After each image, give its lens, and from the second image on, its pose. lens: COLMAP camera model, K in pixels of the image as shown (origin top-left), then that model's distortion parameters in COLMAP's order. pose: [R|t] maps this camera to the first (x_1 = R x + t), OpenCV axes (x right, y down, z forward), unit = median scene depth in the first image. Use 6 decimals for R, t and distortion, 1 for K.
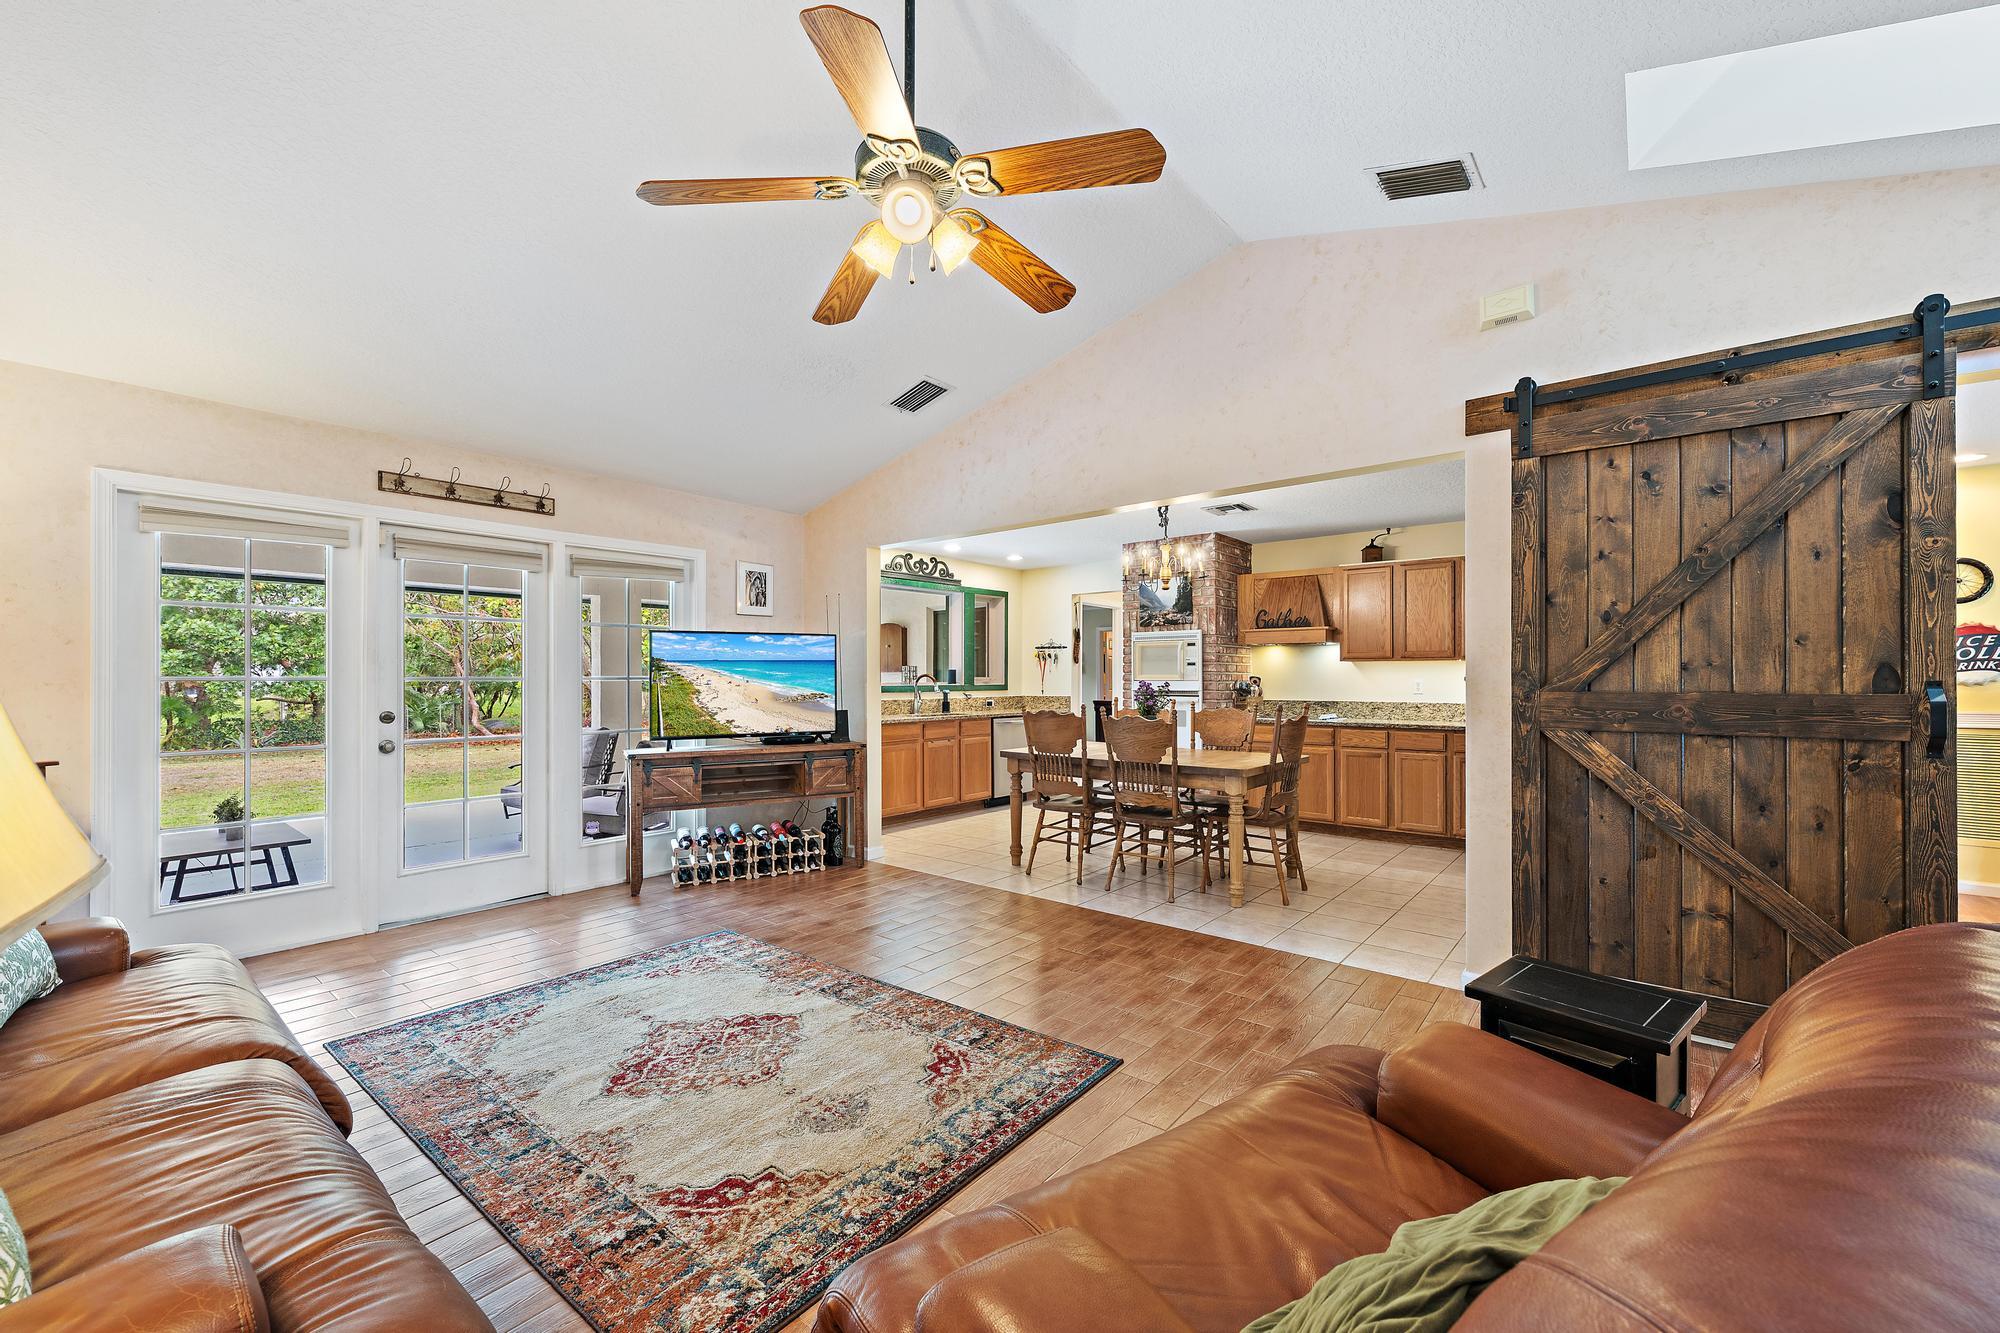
lens RADIAL K [[793.6, 0, 1009.6], [0, 793.6, 677.1], [0, 0, 1]] dist [0.000678, -0.000384]
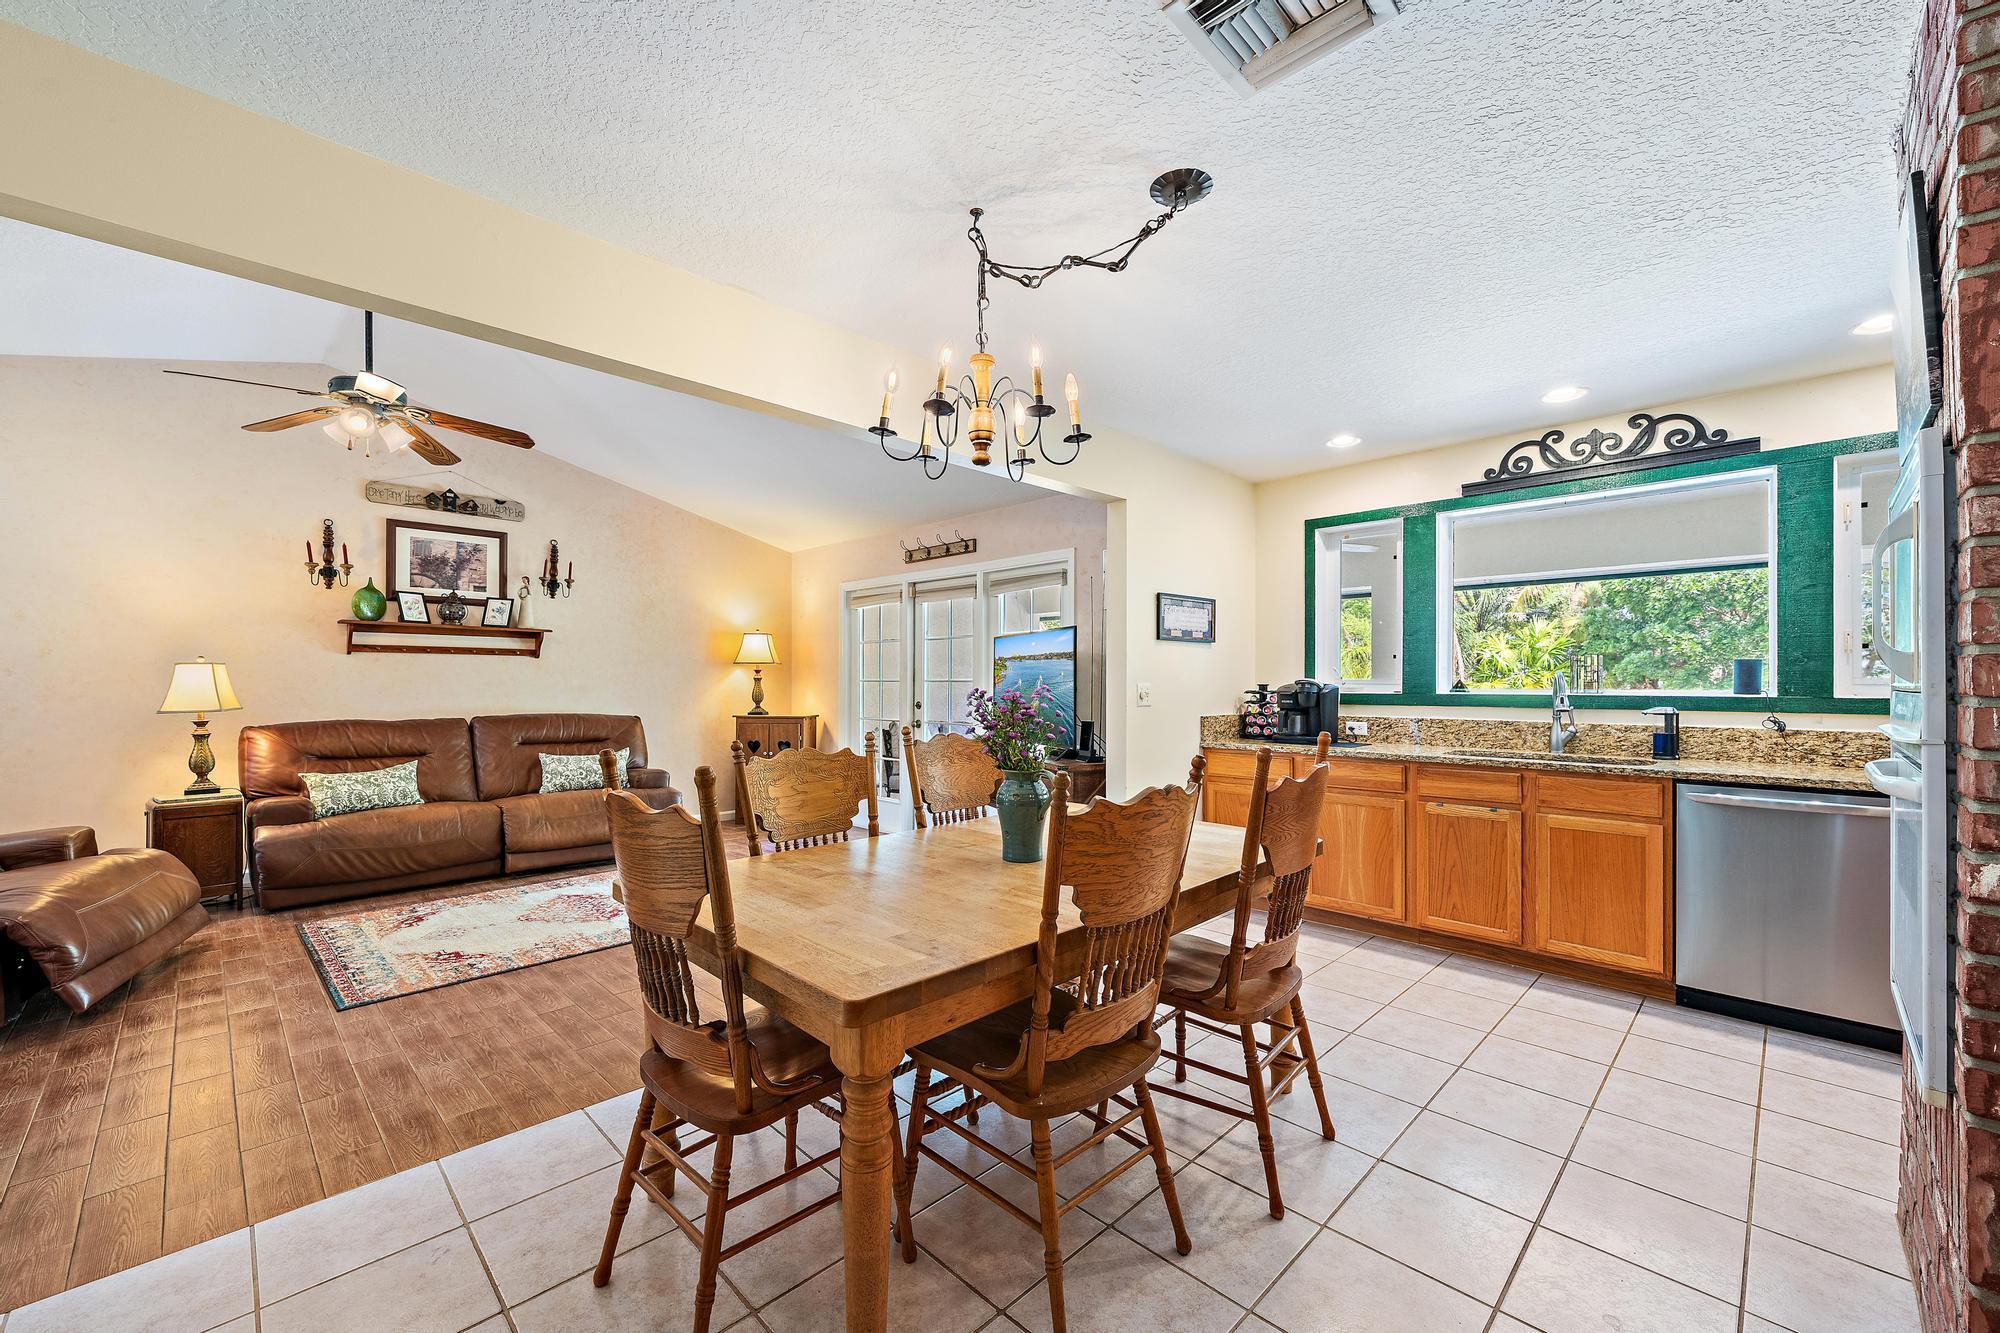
lens RADIAL K [[793.6, 0, 1009.6], [0, 793.6, 677.1], [0, 0, 1]] dist [0.000678, -0.000384]
pose [[-0.100531, -0.005003, -0.994921, 0.489398], [0.001243, 0.999986, -0.005154, 0.002009], [0.994933, -0.001755, -0.100524, 0.854675]]
